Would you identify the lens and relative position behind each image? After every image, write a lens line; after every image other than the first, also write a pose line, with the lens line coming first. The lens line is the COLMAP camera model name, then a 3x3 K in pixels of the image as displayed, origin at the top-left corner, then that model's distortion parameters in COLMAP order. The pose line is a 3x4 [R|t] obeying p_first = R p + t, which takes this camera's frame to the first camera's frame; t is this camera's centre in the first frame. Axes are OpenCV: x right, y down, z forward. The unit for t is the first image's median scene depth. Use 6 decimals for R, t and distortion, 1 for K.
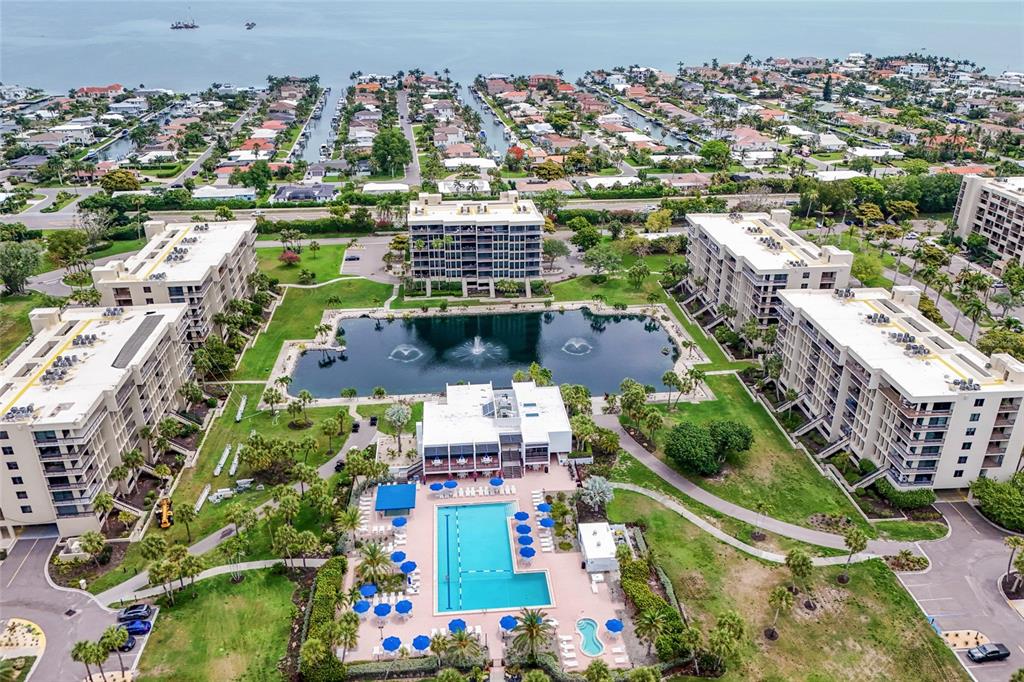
lens RADIAL K [[772.7, 0, 512.0], [0, 772.7, 341.0], [0, 0, 1]] dist [0.092255, -0.127608]
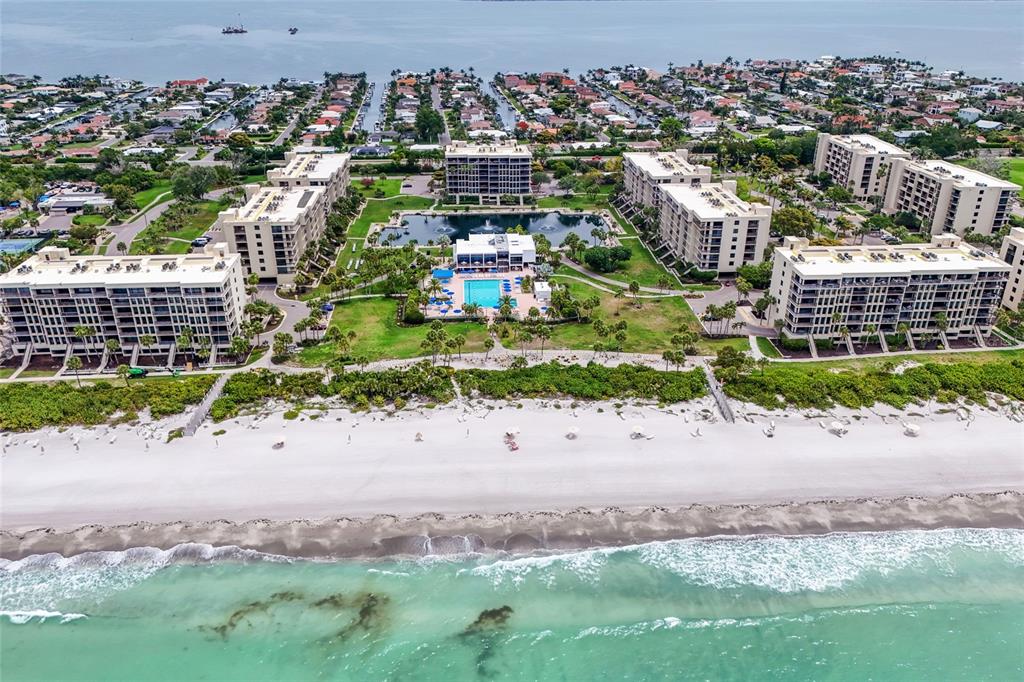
lens RADIAL K [[764.7, 0, 510.0], [0, 764.7, 348.4], [0, 0, 1]] dist [0.096699, -0.128430]
pose [[0.999495, 0.014051, -0.028508, 0.031125], [-0.013914, 0.999891, 0.004985, 0.151397], [0.028575, -0.004586, 0.999581, -0.371883]]
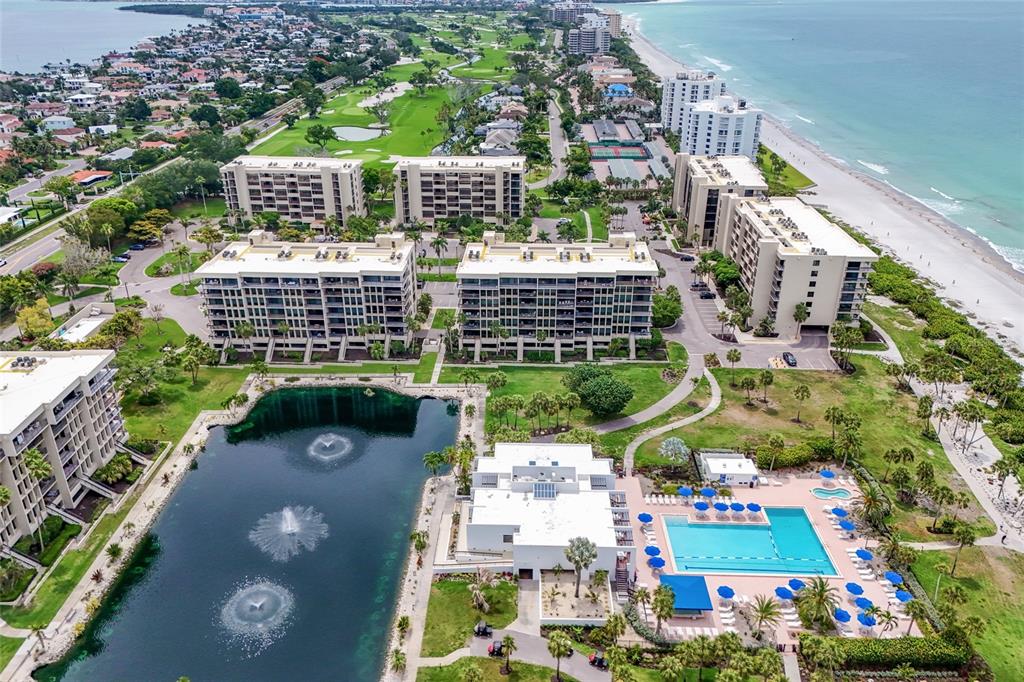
lens RADIAL K [[764.7, 0, 510.0], [0, 764.7, 348.4], [0, 0, 1]] dist [0.096699, -0.128430]
pose [[0.120492, -0.432981, 0.893313, -0.328831], [0.419772, 0.837683, 0.349398, -0.161443], [-0.899596, 0.332889, 0.282688, 0.337748]]
